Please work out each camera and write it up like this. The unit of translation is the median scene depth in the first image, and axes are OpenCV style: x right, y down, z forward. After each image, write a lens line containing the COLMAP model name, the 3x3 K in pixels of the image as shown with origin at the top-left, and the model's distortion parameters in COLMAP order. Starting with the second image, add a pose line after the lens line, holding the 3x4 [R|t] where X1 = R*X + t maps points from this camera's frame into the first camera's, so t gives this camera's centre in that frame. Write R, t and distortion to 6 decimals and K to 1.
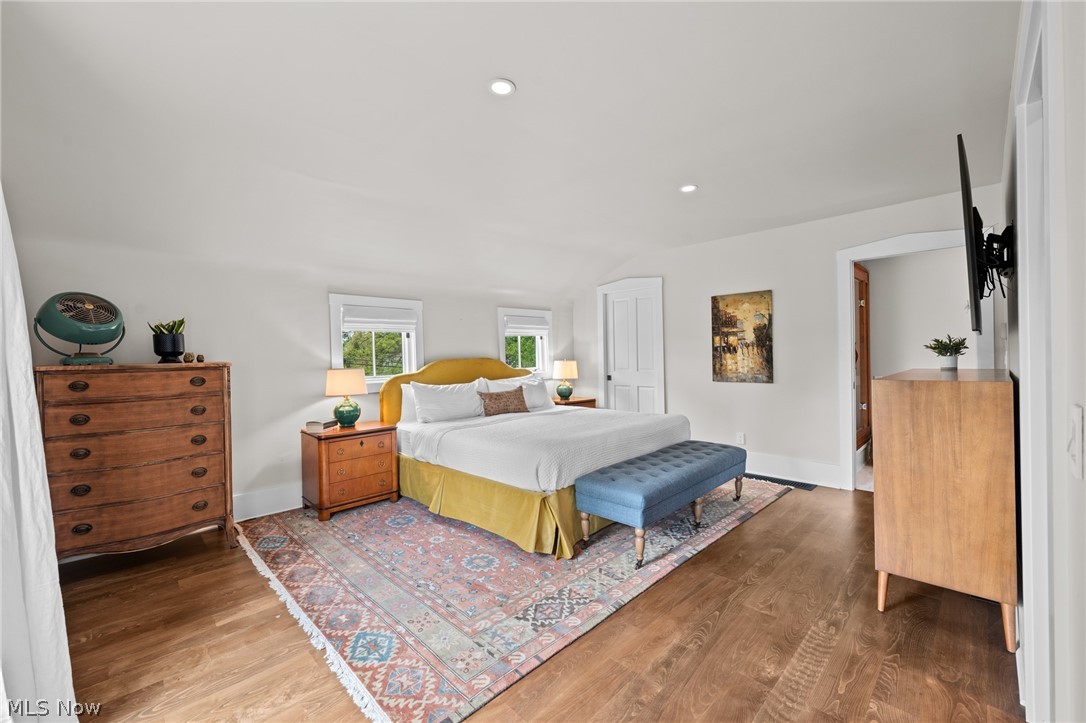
lens RADIAL K [[448.3, 0, 543.9], [0, 448.3, 361.4], [0, 0, 1]] dist [-0.000895, 0.000292]
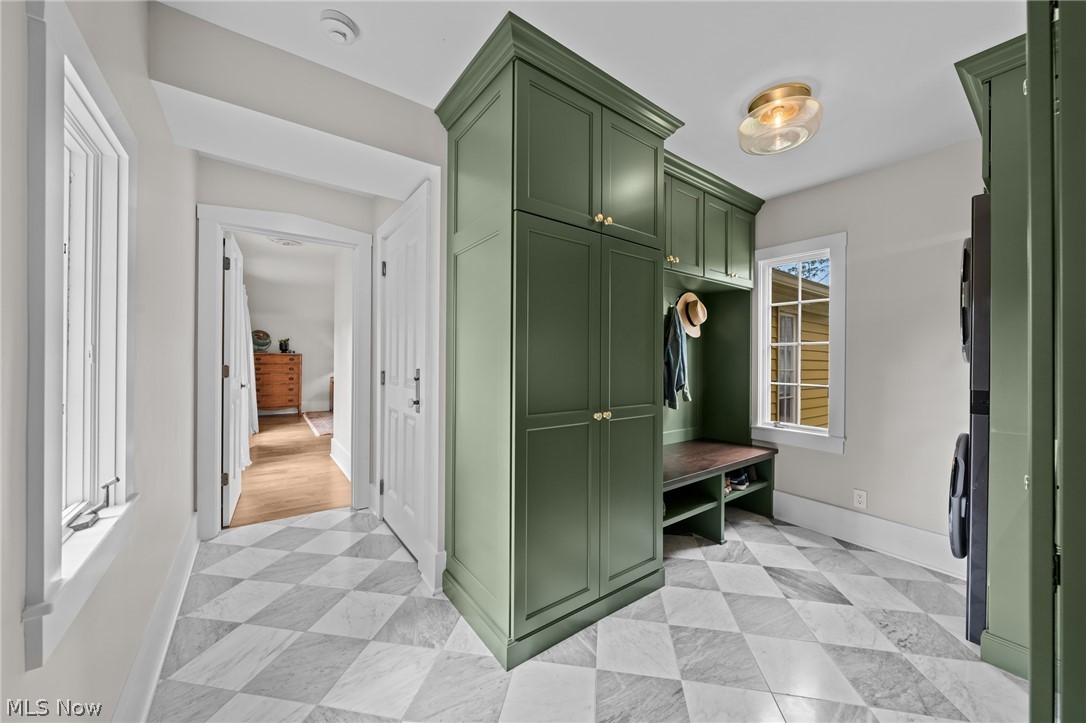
lens RADIAL K [[393.8, 0, 542.5], [0, 393.8, 358.7], [0, 0, 1]] dist [-0.002658, -0.000281]
pose [[0.988681, 0.030394, -0.146920, 1.289913], [-0.032360, 0.999416, -0.011005, 0.014270], [0.146500, 0.015635, 0.989087, -1.377745]]
